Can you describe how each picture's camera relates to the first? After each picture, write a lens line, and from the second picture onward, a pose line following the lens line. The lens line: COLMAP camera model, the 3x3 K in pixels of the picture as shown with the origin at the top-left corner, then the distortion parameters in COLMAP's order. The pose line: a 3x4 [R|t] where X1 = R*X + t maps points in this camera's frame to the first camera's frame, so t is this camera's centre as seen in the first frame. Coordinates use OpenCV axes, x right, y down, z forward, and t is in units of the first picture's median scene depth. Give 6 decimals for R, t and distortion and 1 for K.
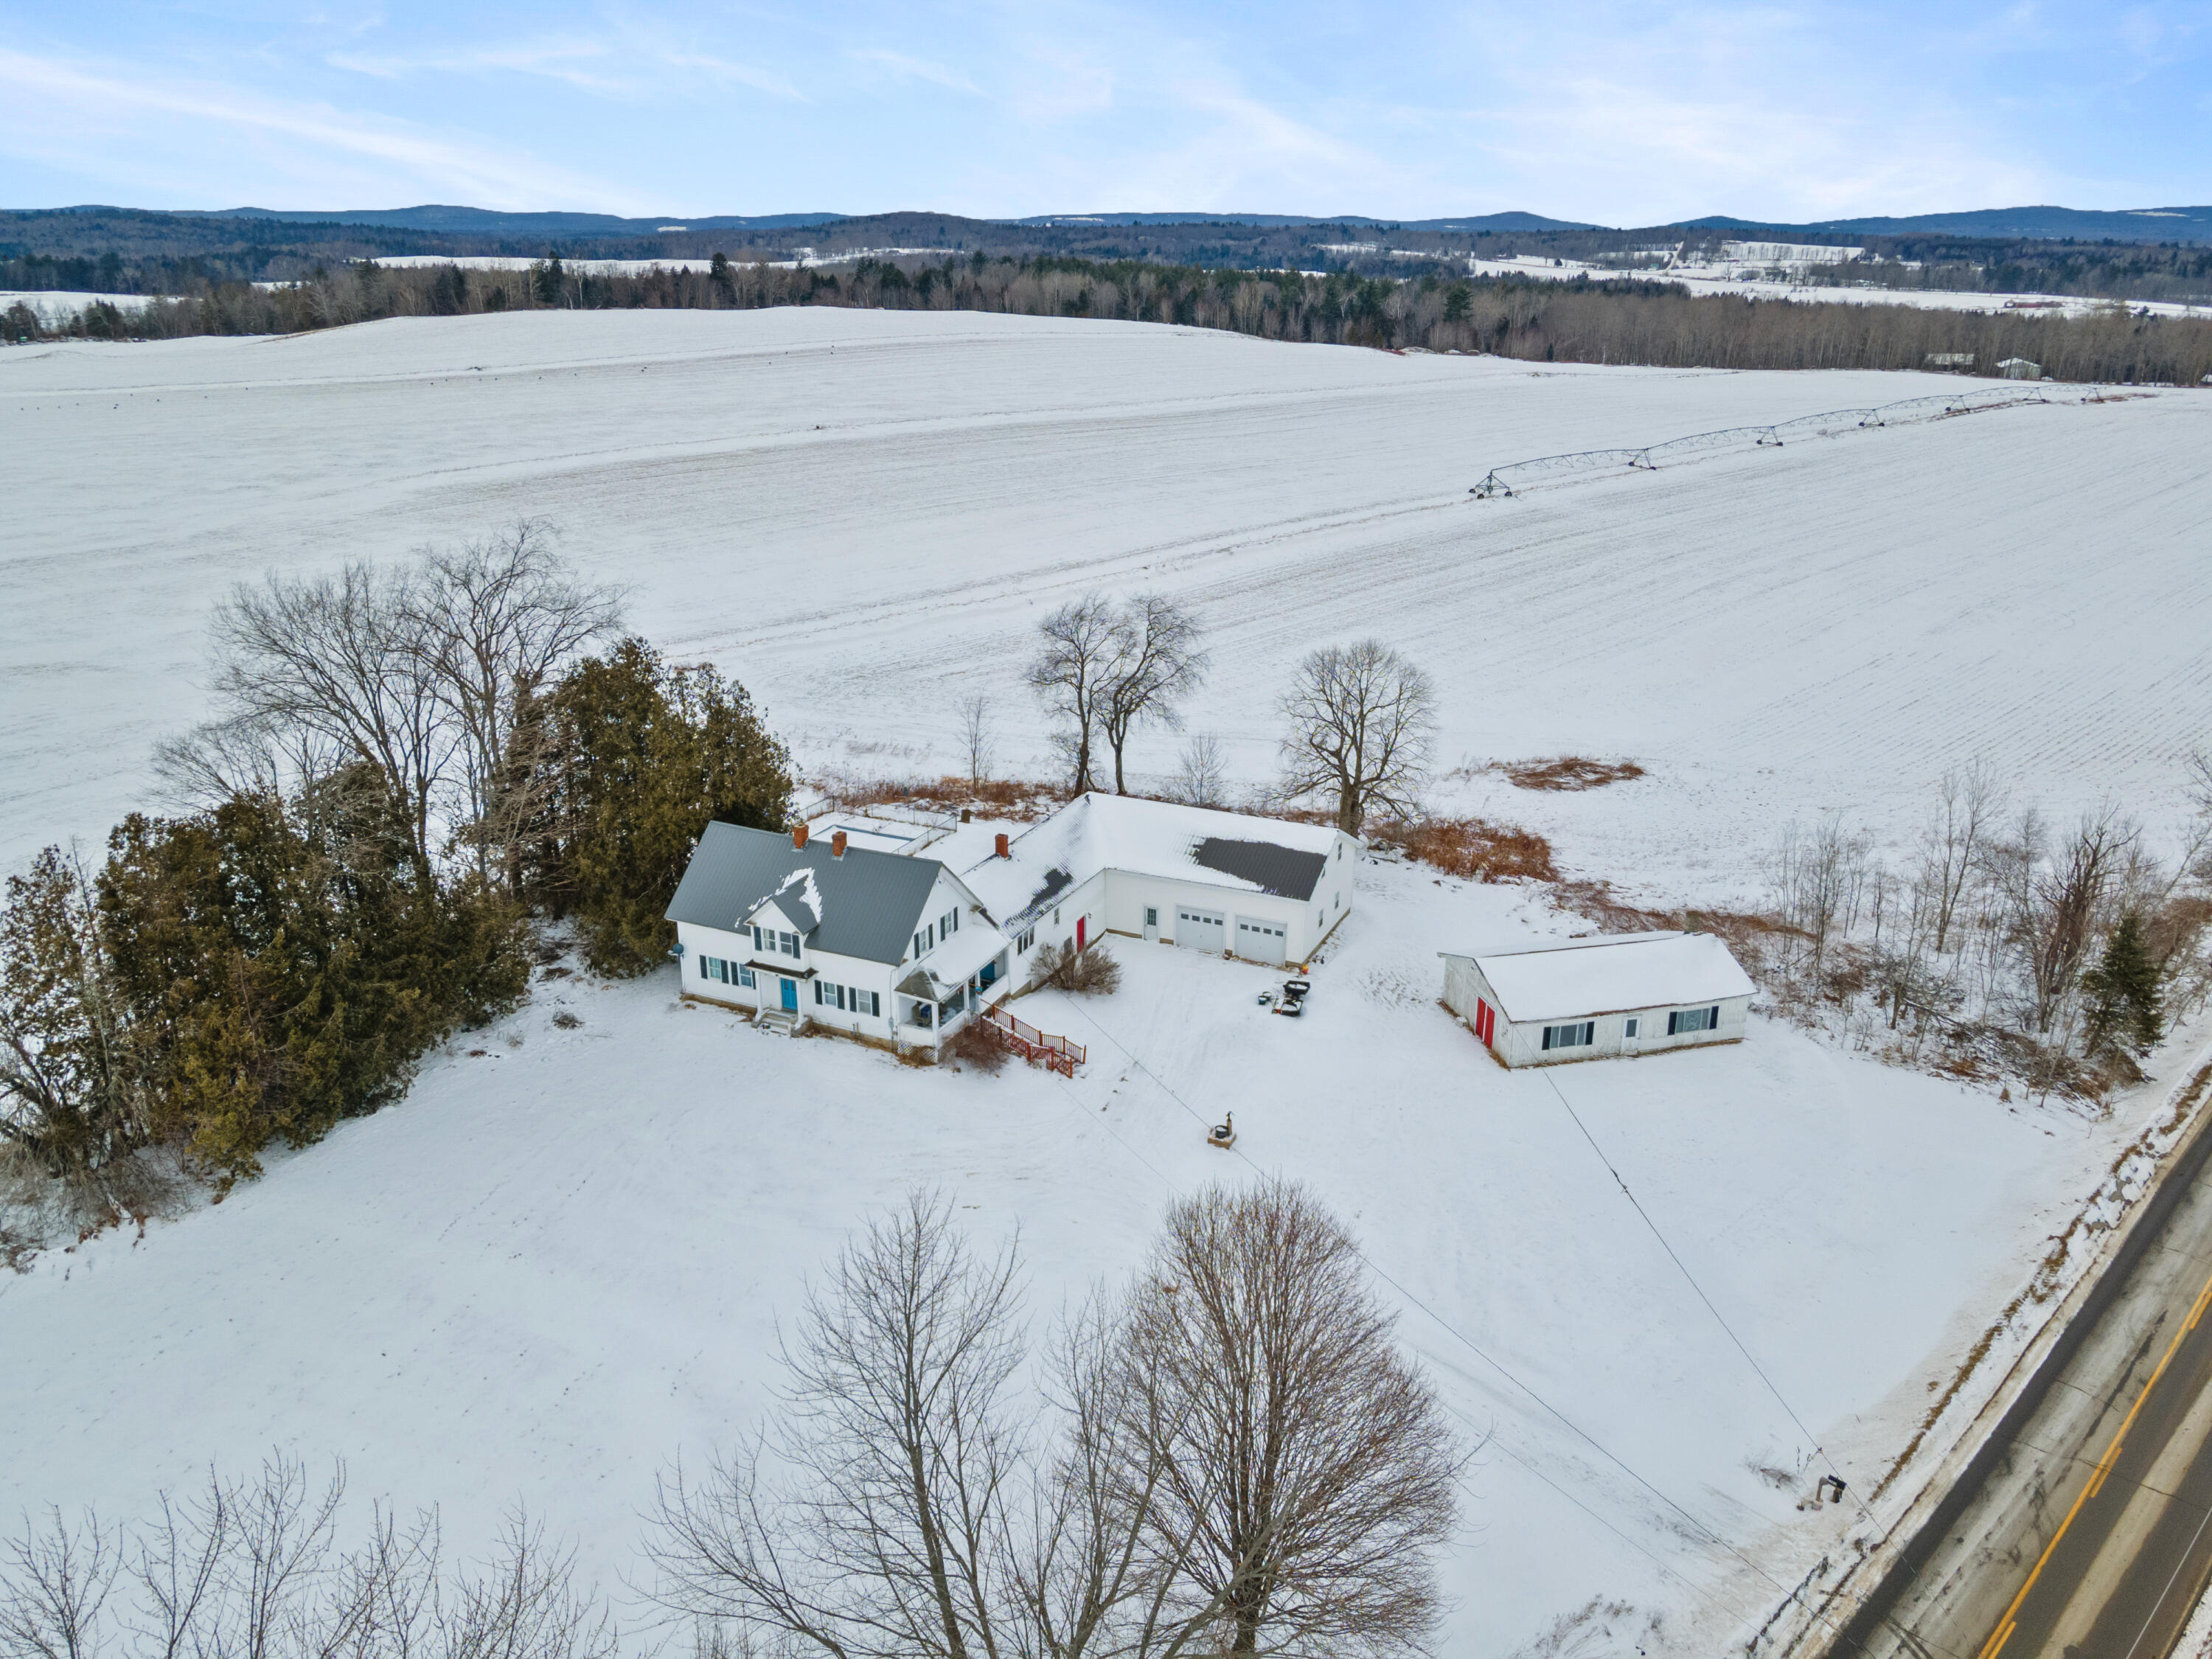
lens RADIAL K [[1601.8, 0, 1107.4], [0, 1601.8, 834.0], [0, 0, 1]] dist [0.030911, 0.016340]
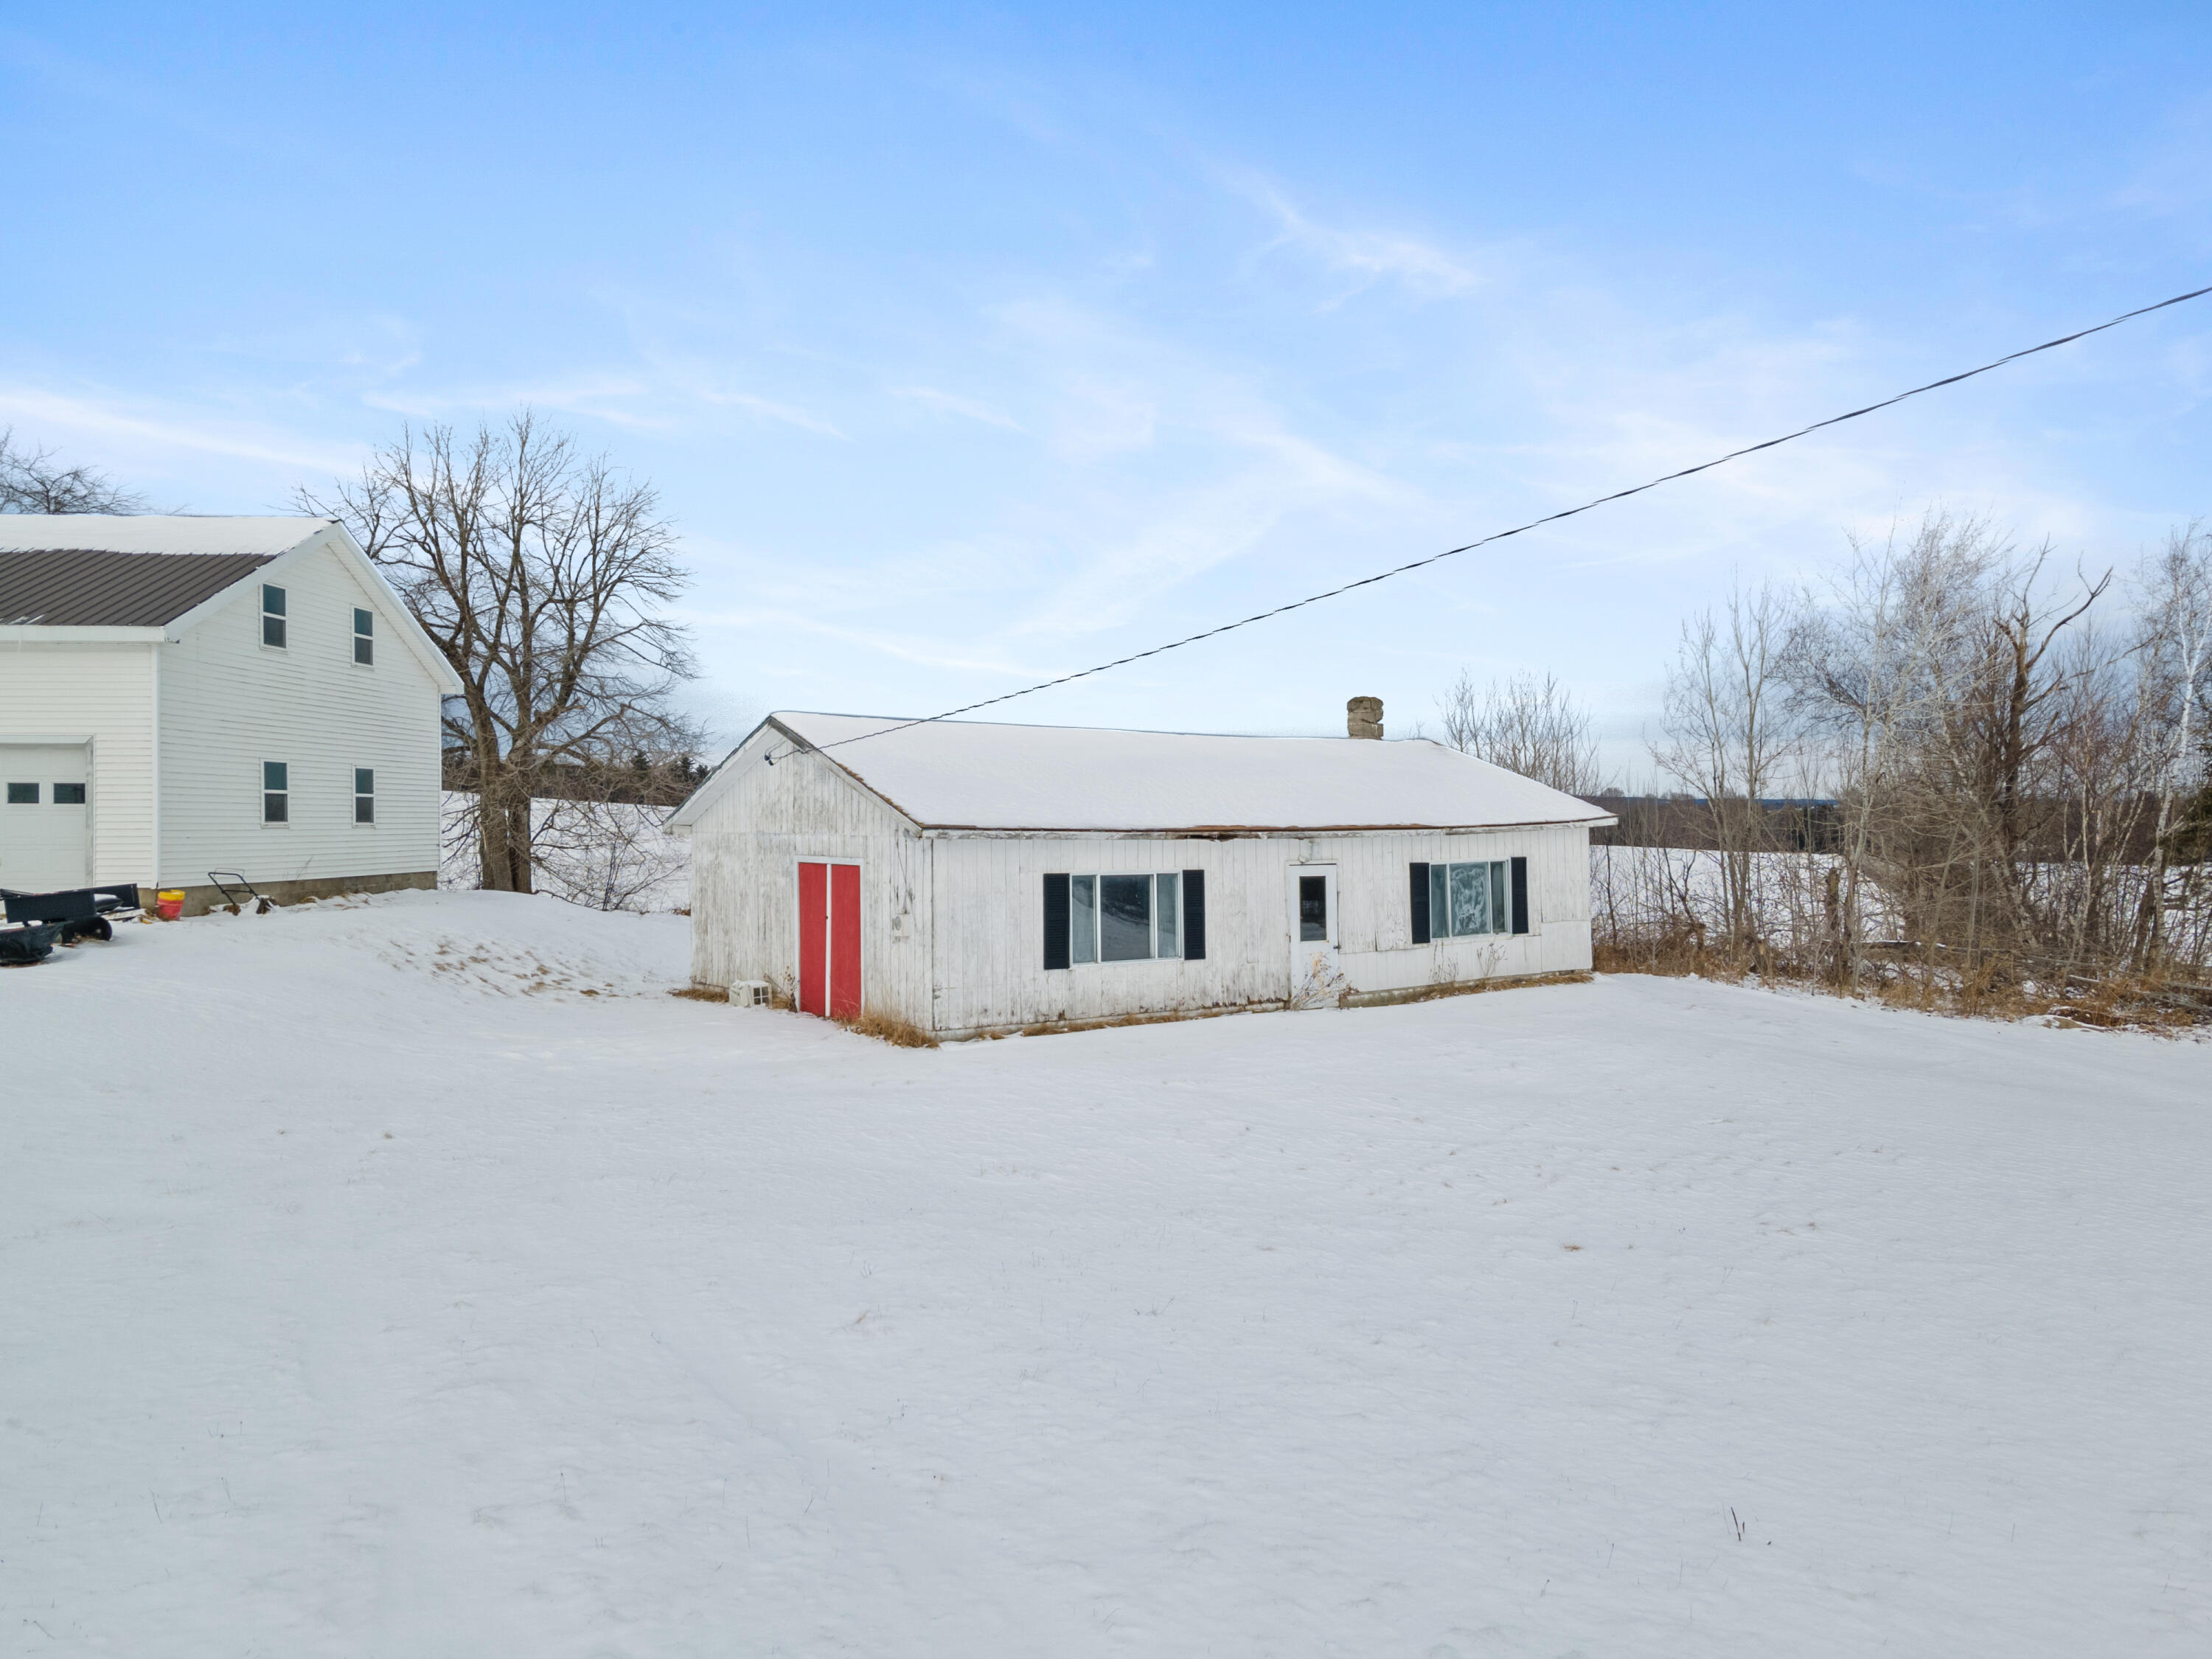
lens RADIAL K [[1601.8, 0, 1113.9], [0, 1601.8, 831.2], [0, 0, 1]] dist [0.030911, 0.016340]
pose [[0.922238, -0.008190, 0.386535, 0.186204], [0.143284, 0.935823, -0.322033, 0.207017], [-0.359091, 0.352375, 0.864225, 0.788495]]
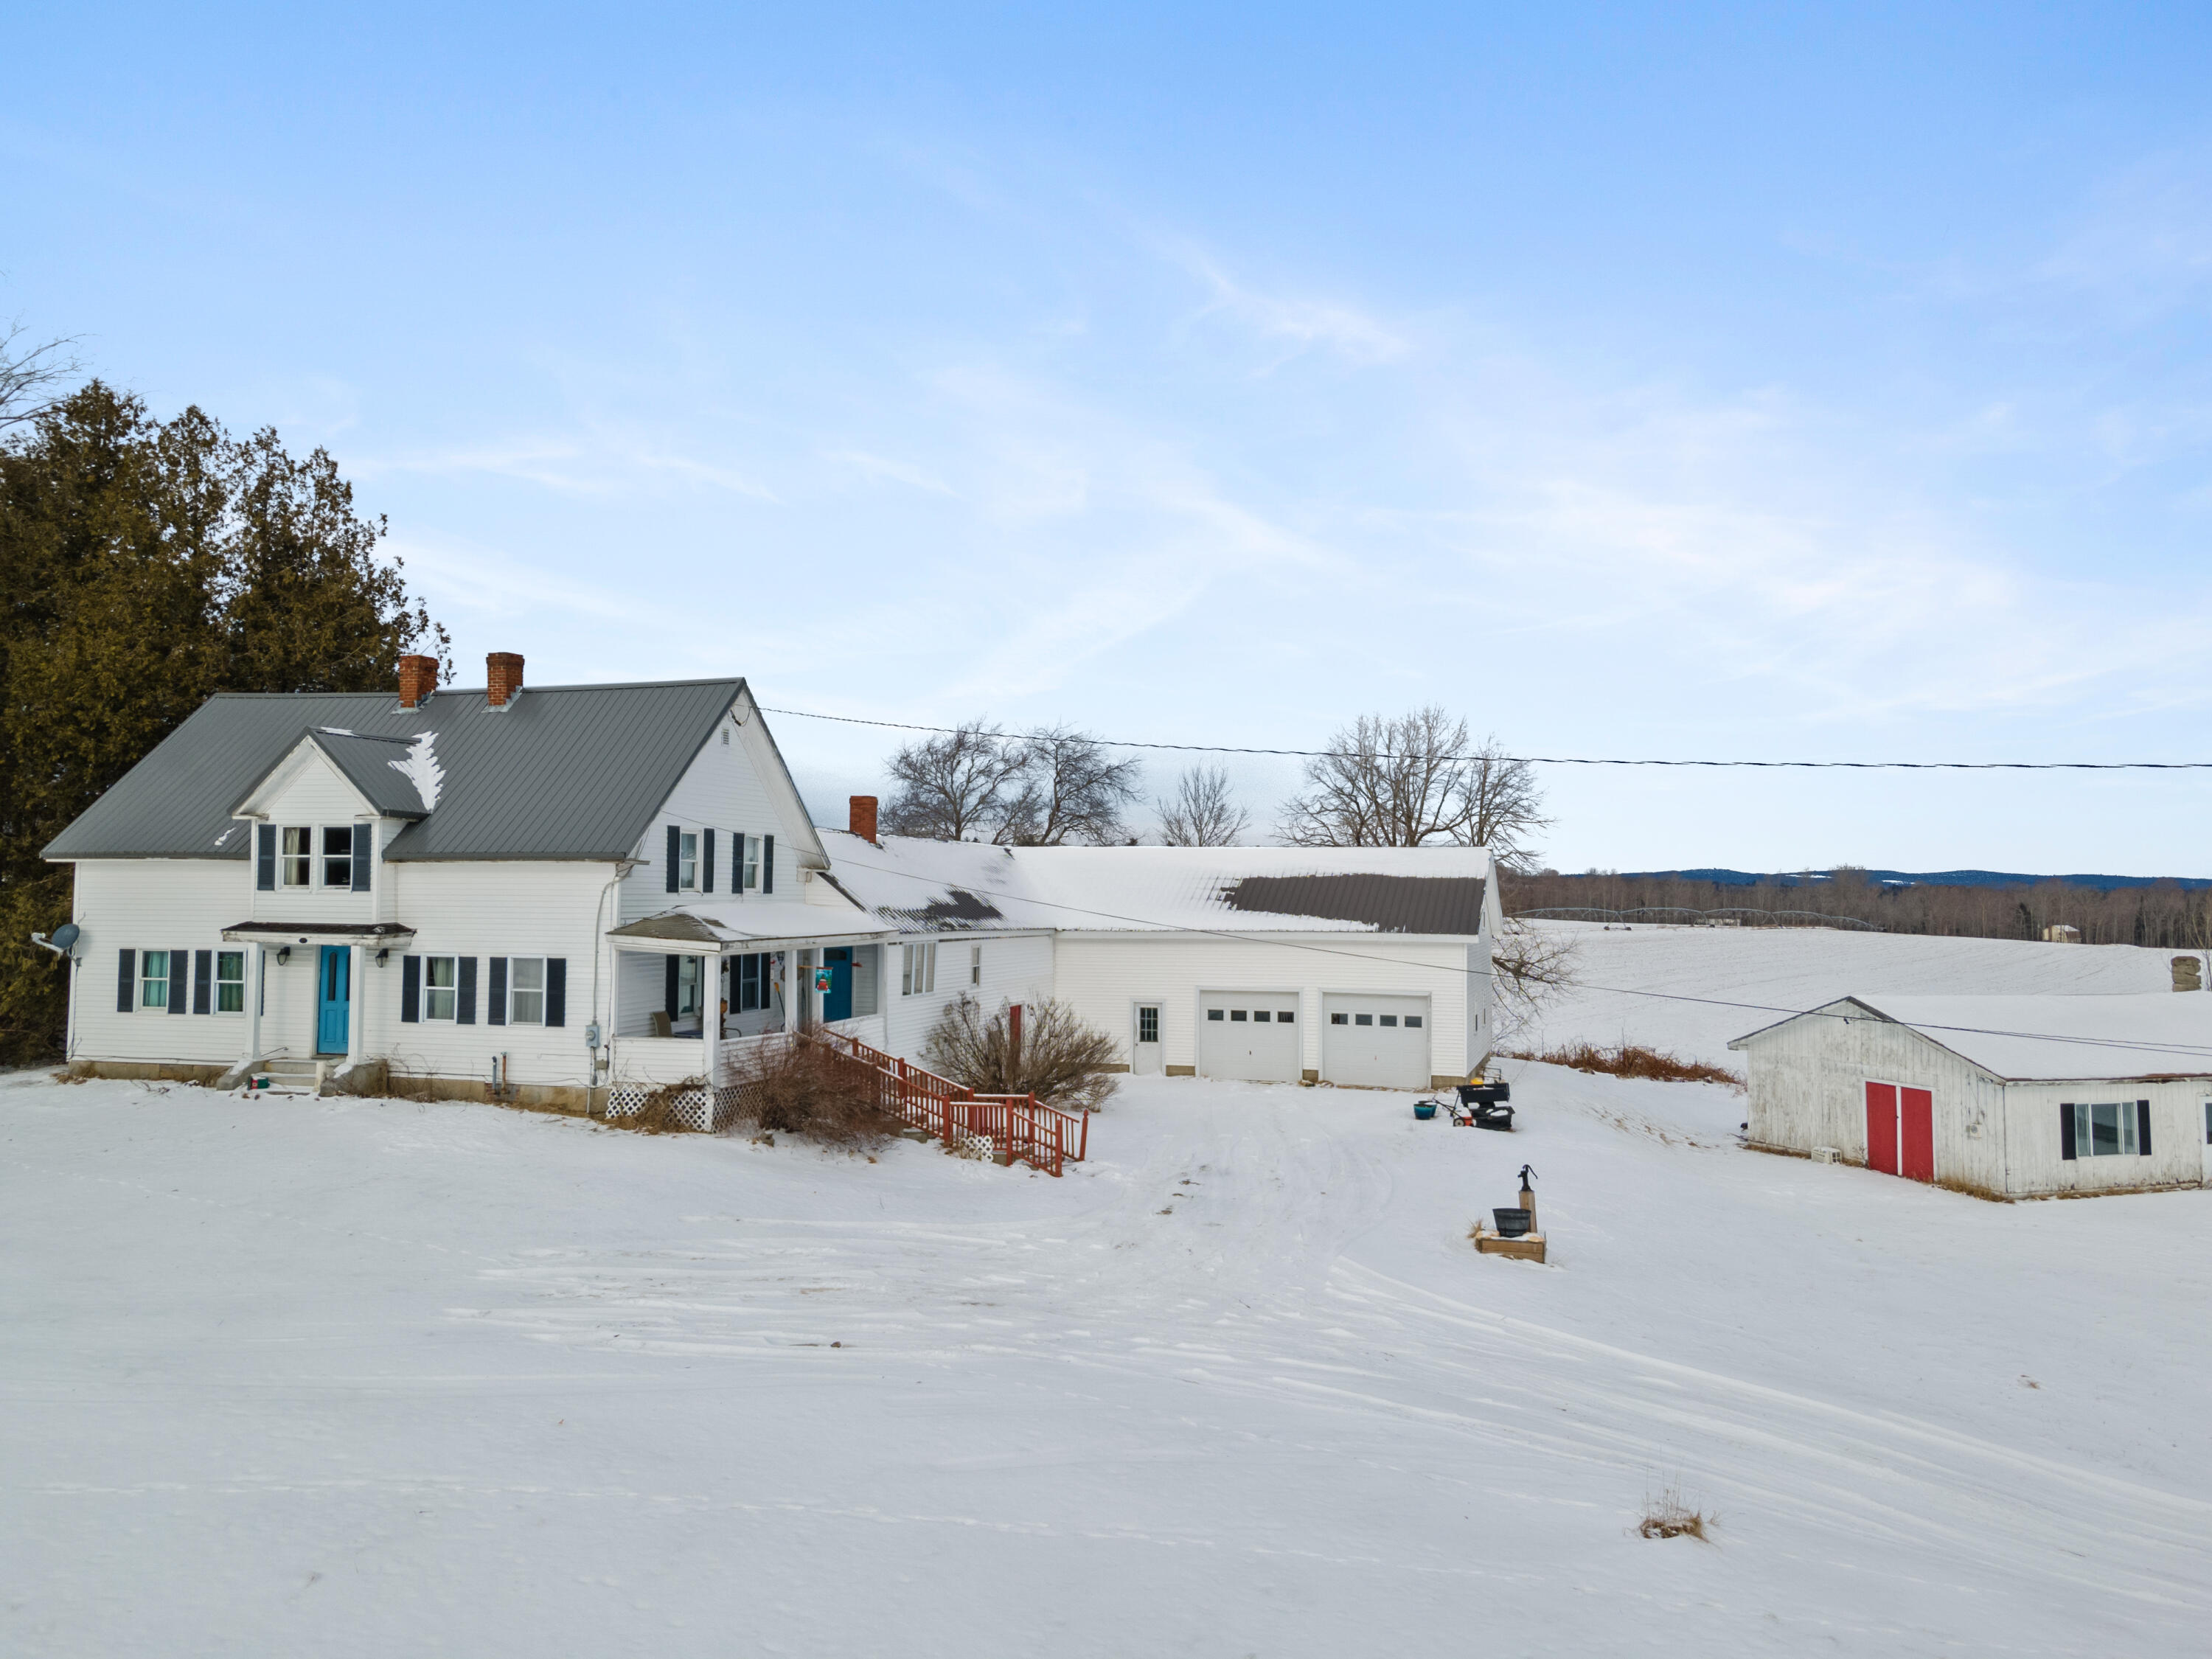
lens RADIAL K [[1601.8, 0, 1101.5], [0, 1601.8, 836.4], [0, 0, 1]] dist [0.030911, 0.016340]
pose [[0.991640, 0.008722, 0.128737, -0.062136], [0.041878, 0.921948, -0.385043, 0.223928], [-0.122047, 0.387215, 0.913876, 0.597992]]
